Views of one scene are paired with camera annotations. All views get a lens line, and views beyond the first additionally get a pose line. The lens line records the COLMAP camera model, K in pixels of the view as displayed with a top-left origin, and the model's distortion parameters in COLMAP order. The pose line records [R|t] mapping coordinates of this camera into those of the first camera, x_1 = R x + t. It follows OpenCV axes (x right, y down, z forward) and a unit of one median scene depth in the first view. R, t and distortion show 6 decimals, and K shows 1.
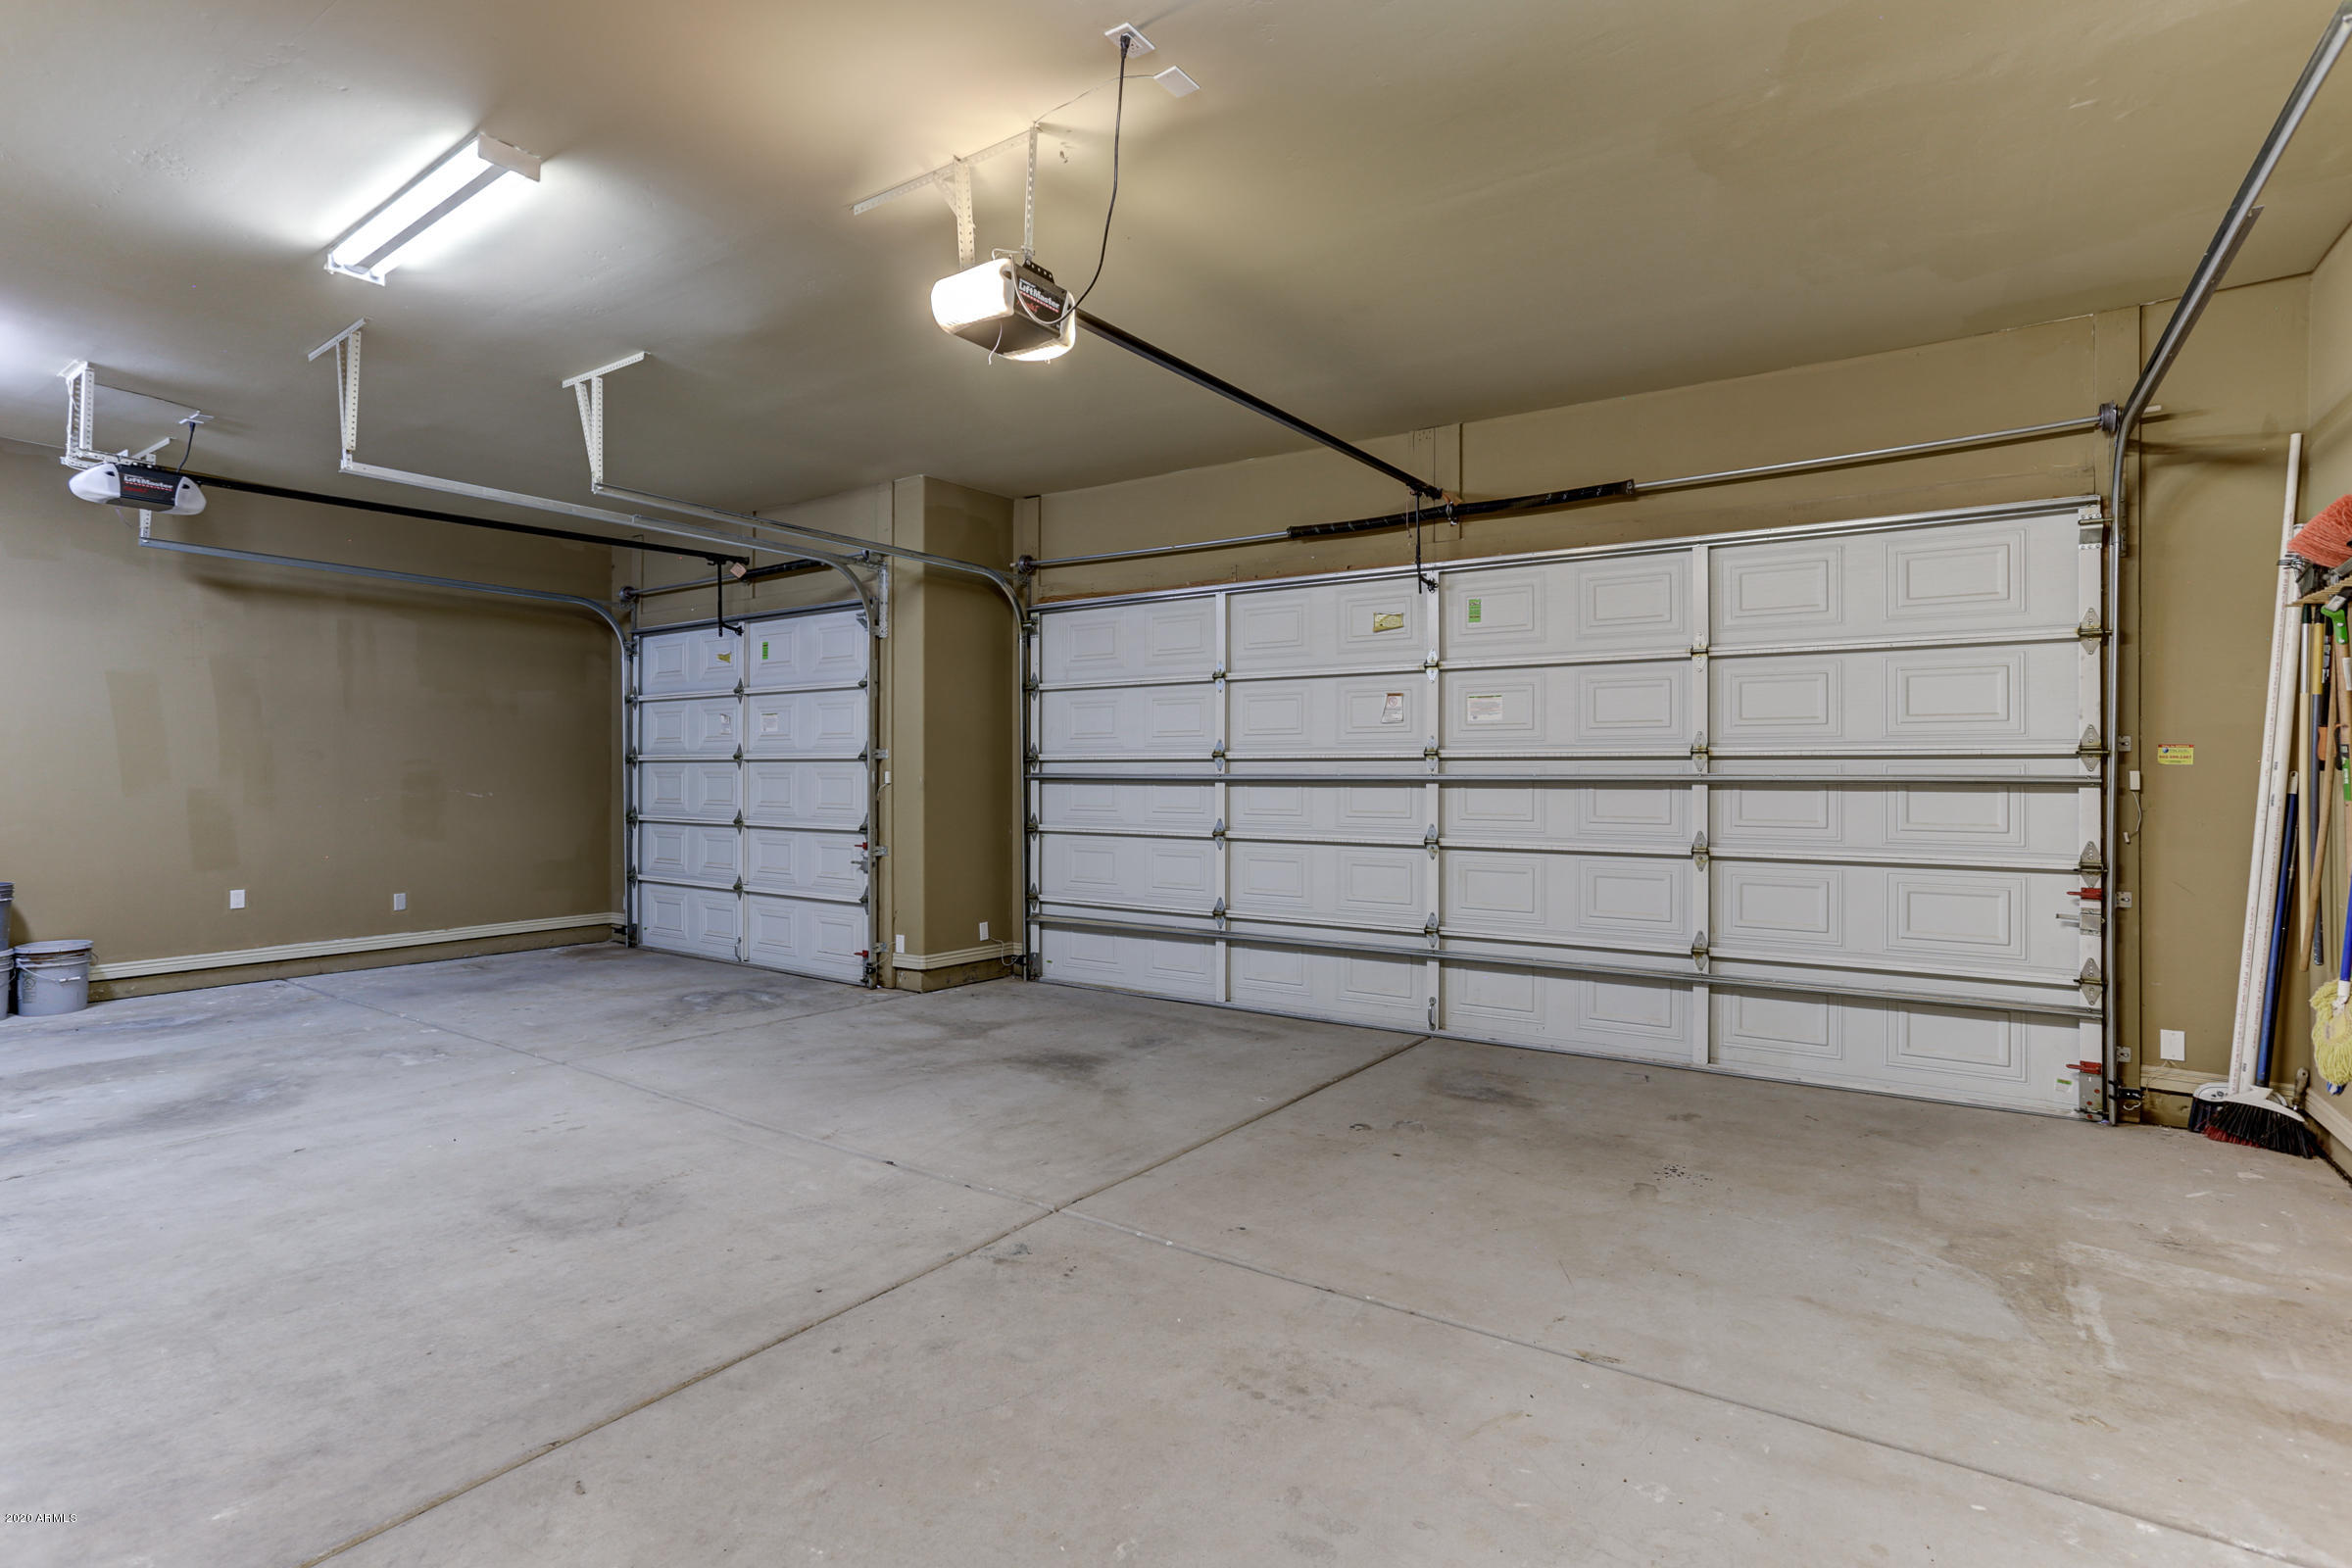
lens RADIAL K [[1087.3, 0, 1172.4], [0, 1087.3, 781.0], [0, 0, 1]] dist [0.001473, 0.000317]
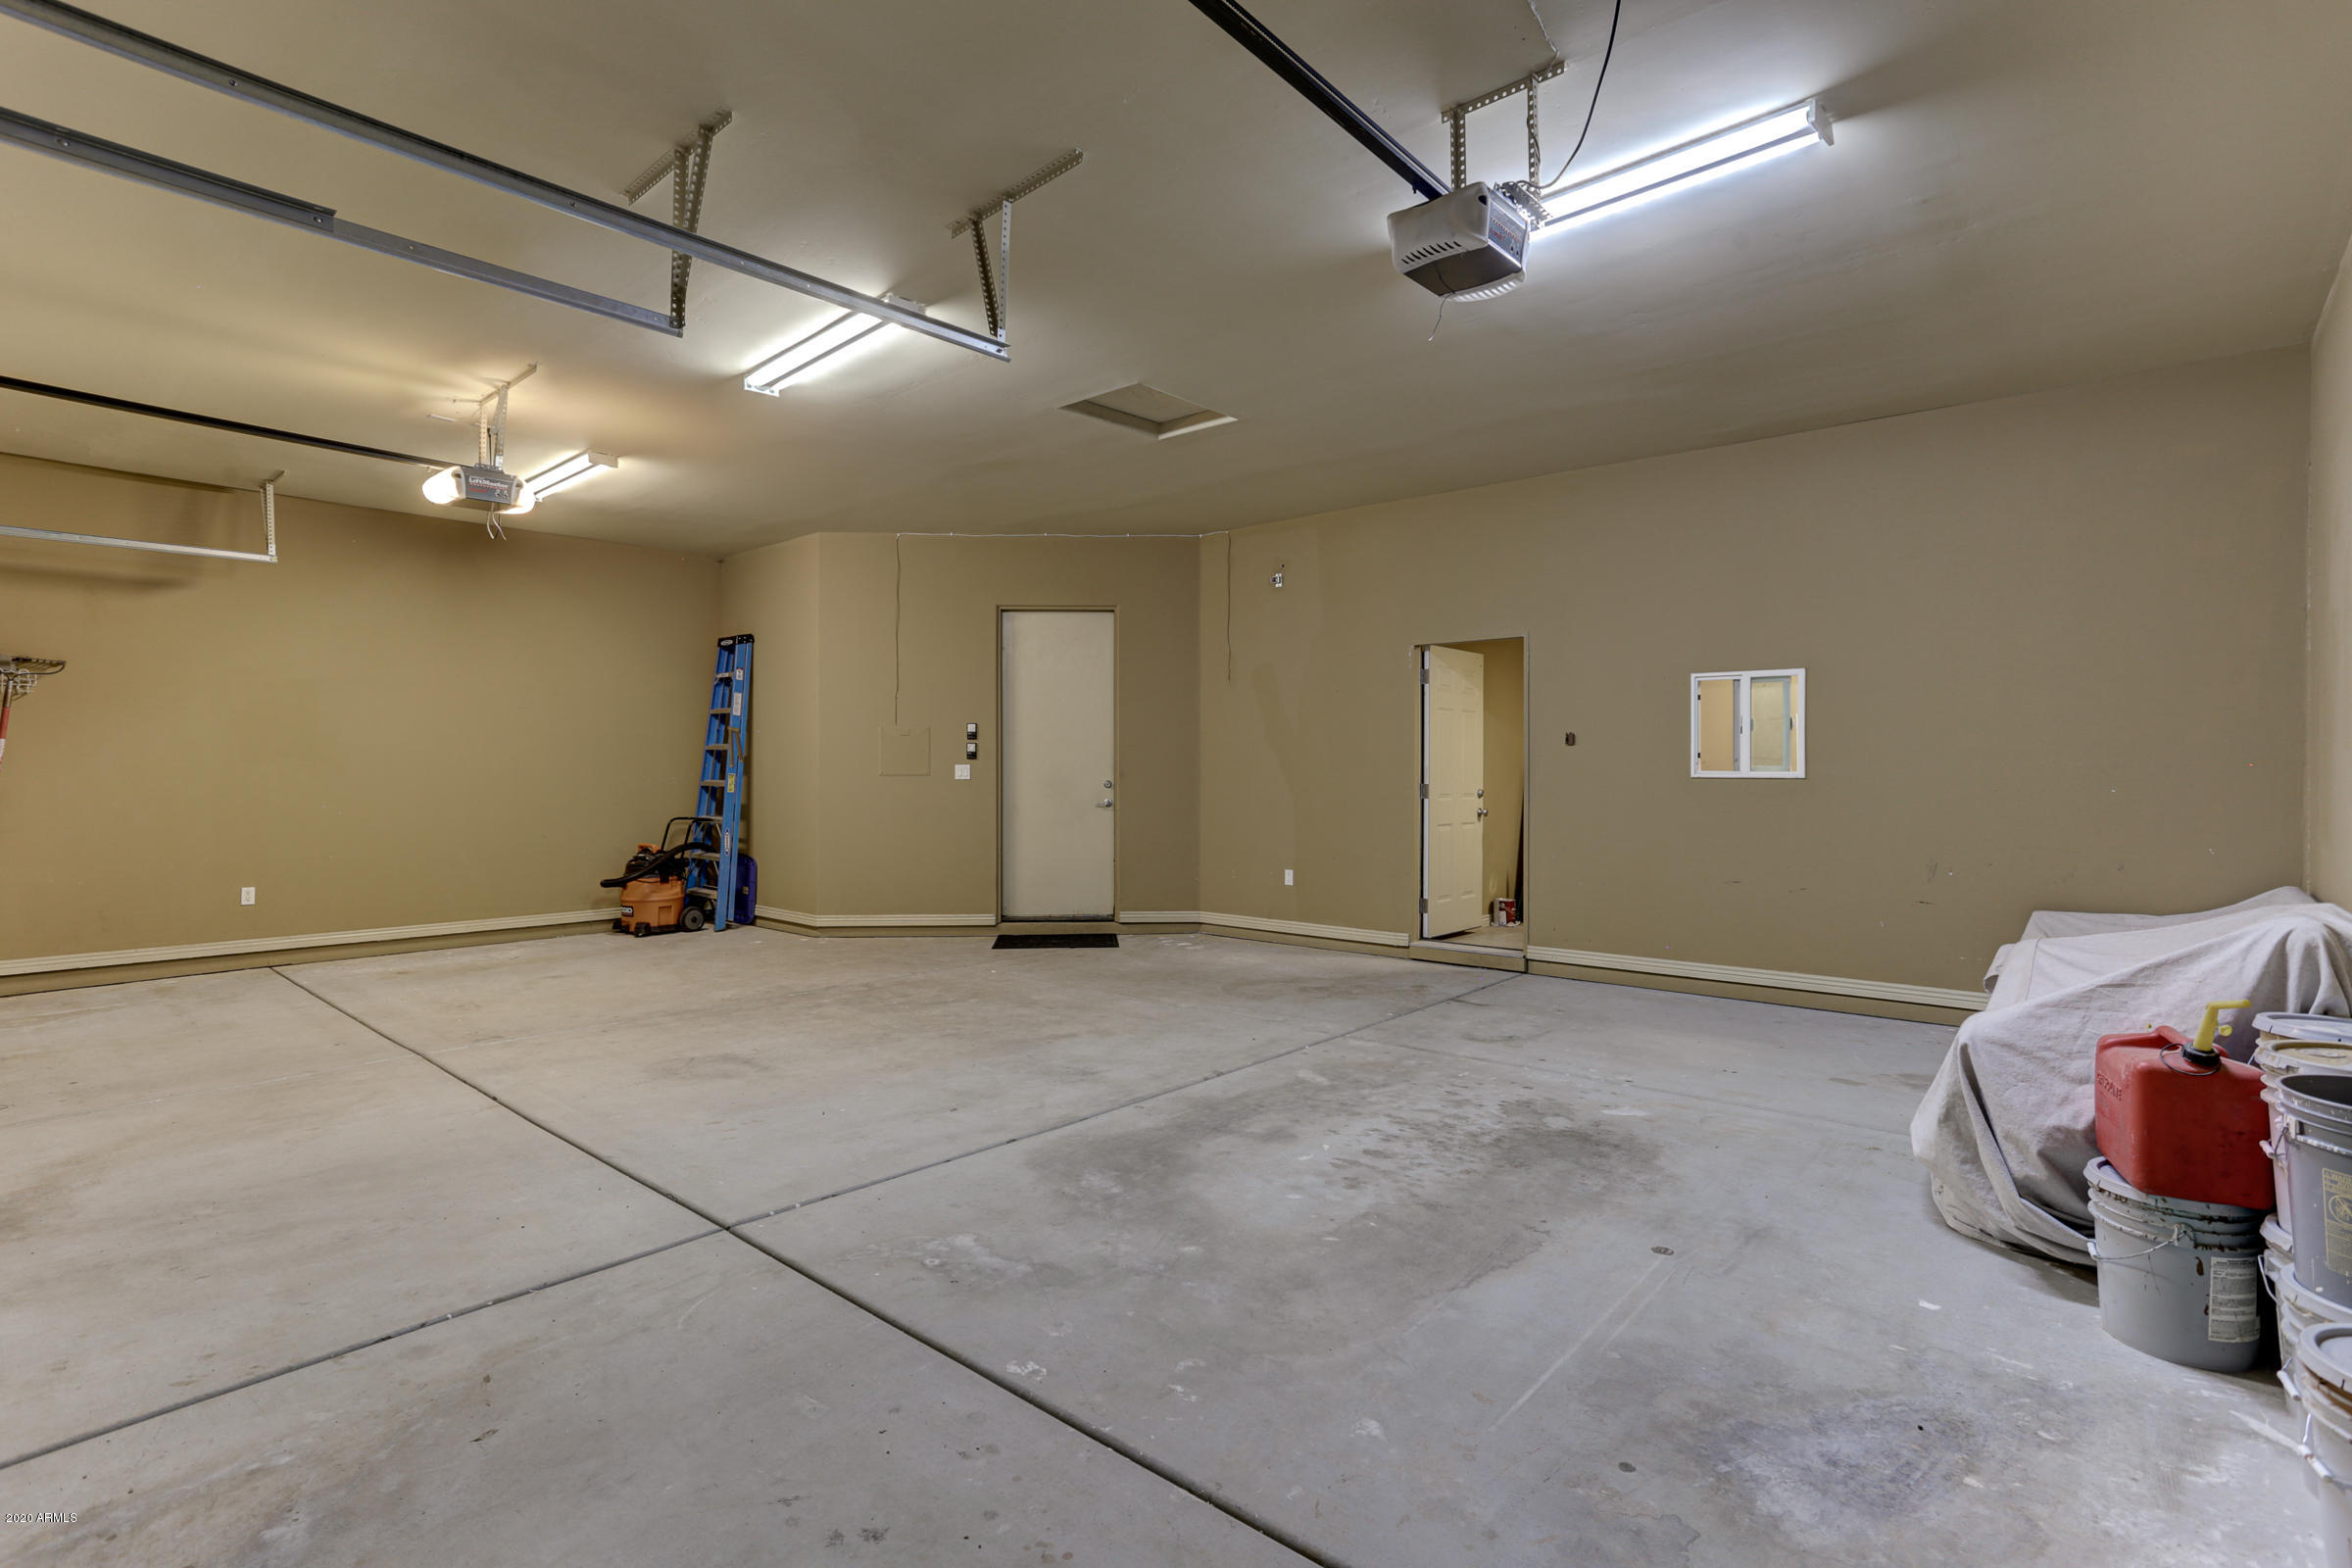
lens RADIAL K [[1087.3, 0, 1178.6], [0, 1087.3, 782.1], [0, 0, 1]] dist [0.001473, 0.000317]
pose [[-0.992940, -0.003983, 0.118553, -1.282933], [-0.003050, 0.999963, 0.008047, -0.001932], [-0.118581, 0.007628, -0.992915, 2.286442]]
